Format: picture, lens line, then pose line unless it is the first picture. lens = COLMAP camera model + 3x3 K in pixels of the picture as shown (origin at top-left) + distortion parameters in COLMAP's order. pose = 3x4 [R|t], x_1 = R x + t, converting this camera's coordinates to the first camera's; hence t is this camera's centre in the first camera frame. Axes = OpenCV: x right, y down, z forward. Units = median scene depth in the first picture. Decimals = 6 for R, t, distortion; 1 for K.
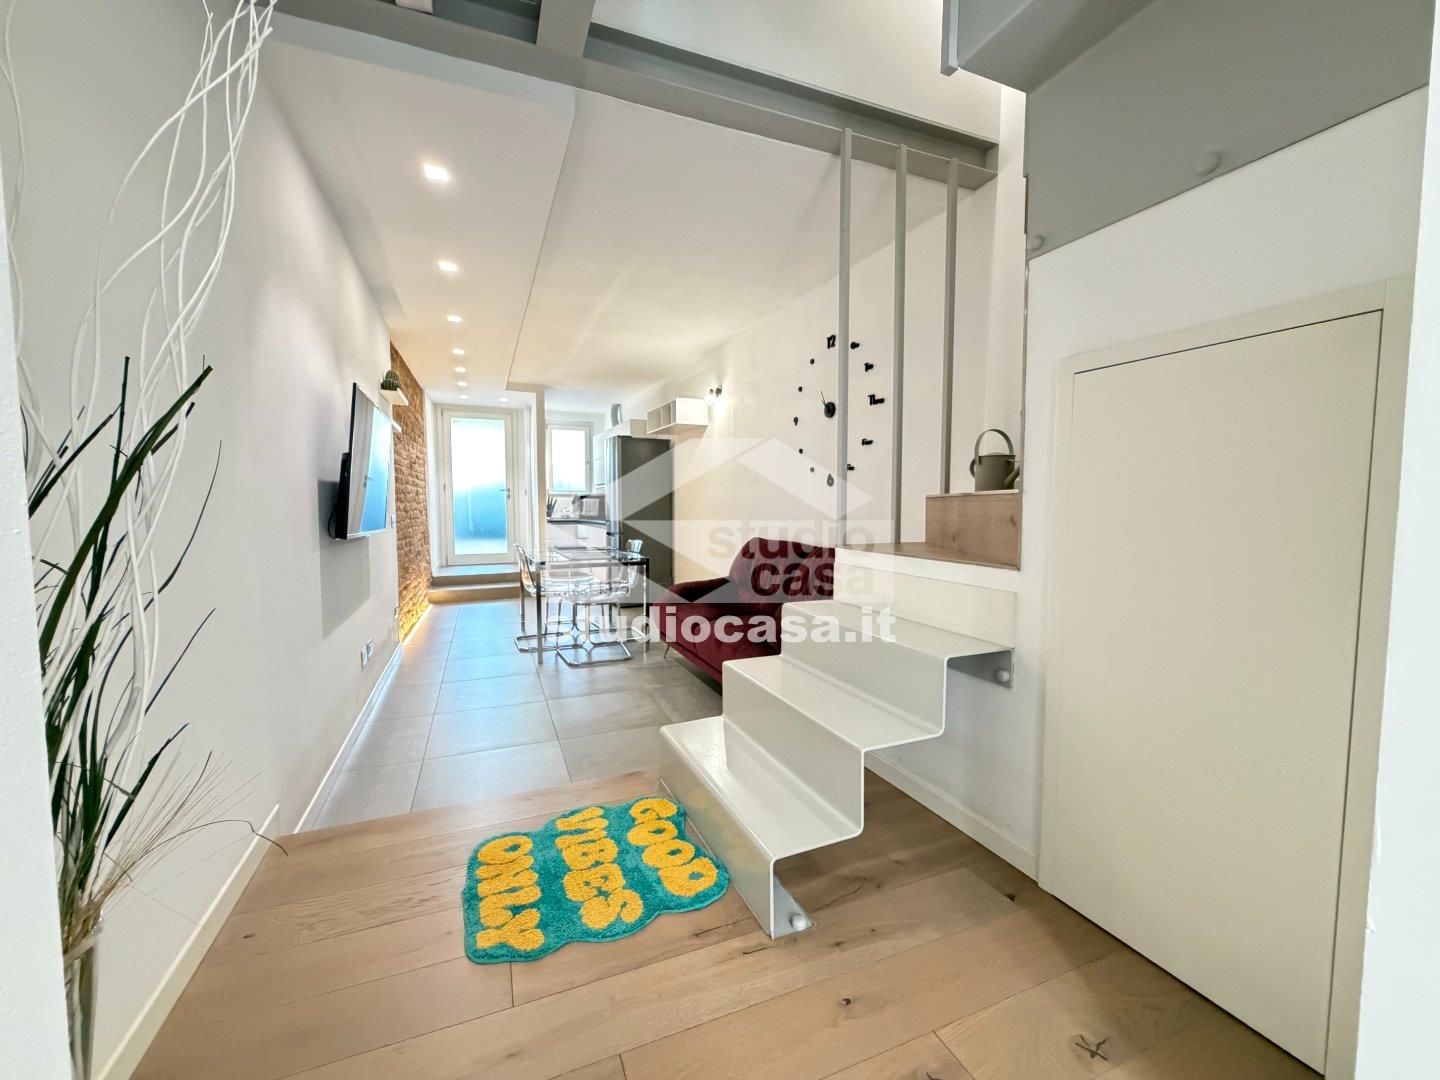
lens RADIAL K [[576.6, 0, 713.6], [0, 576.6, 536.7], [0, 0, 1]] dist [-0.000735, -0.000026]
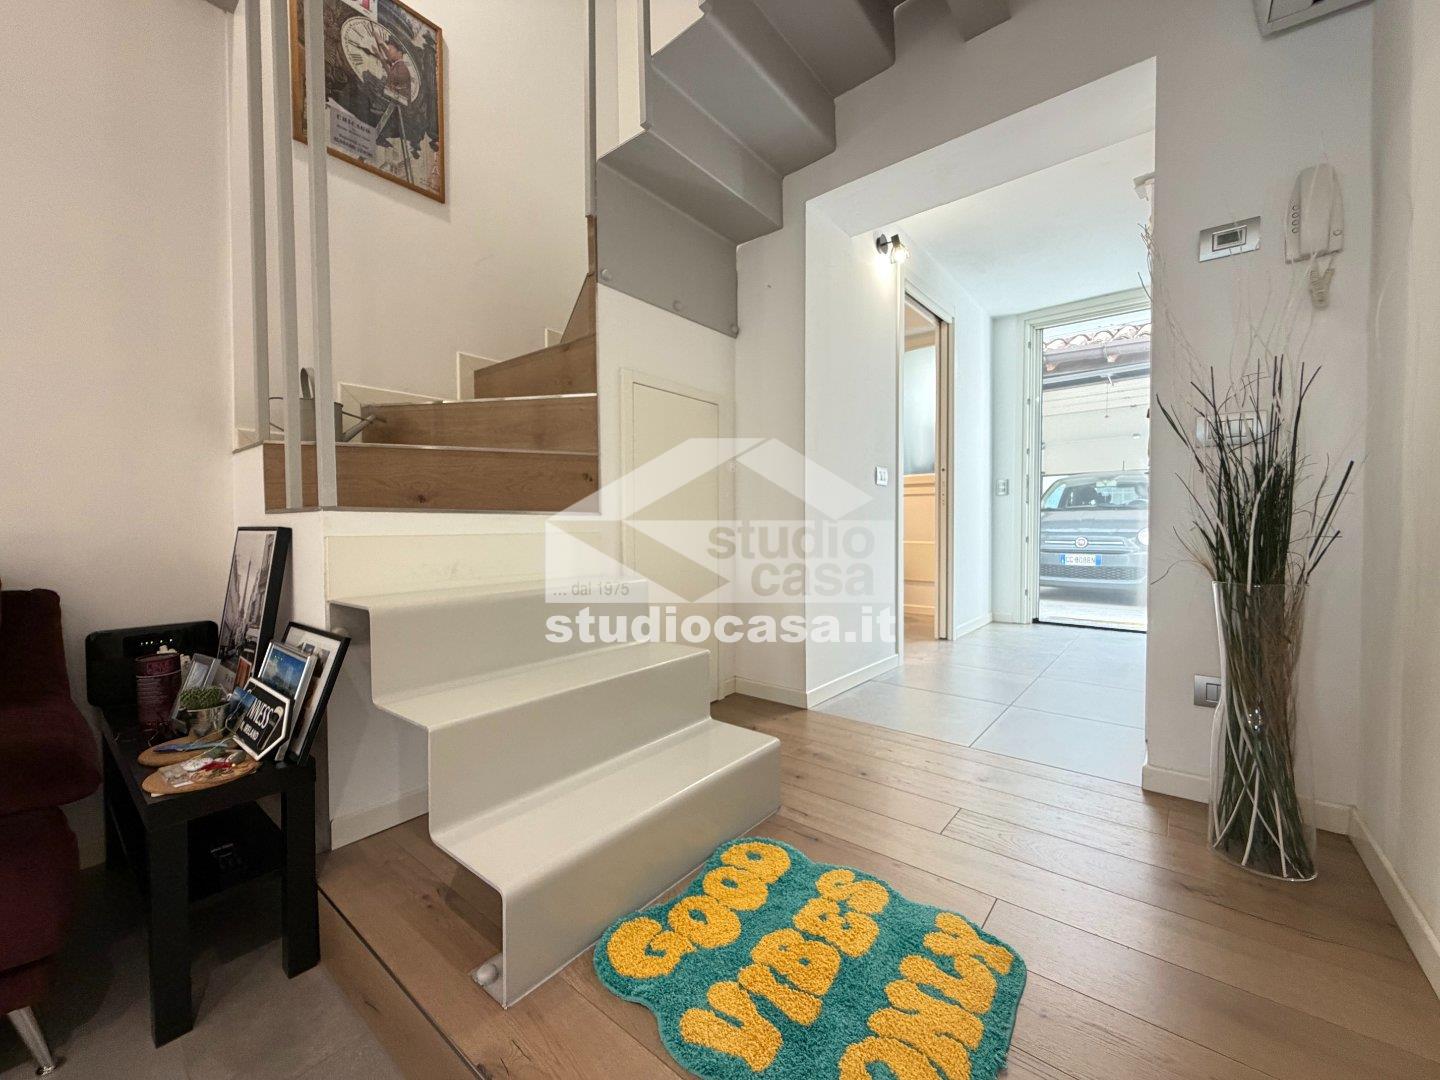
lens RADIAL K [[576.6, 0, 713.6], [0, 576.6, 539.2], [0, 0, 1]] dist [-0.000735, -0.000026]
pose [[-0.479051, -0.018609, 0.877590, -0.718674], [0.062424, 0.996522, 0.055206, 0.056091], [-0.875564, 0.081229, -0.476223, 1.355077]]
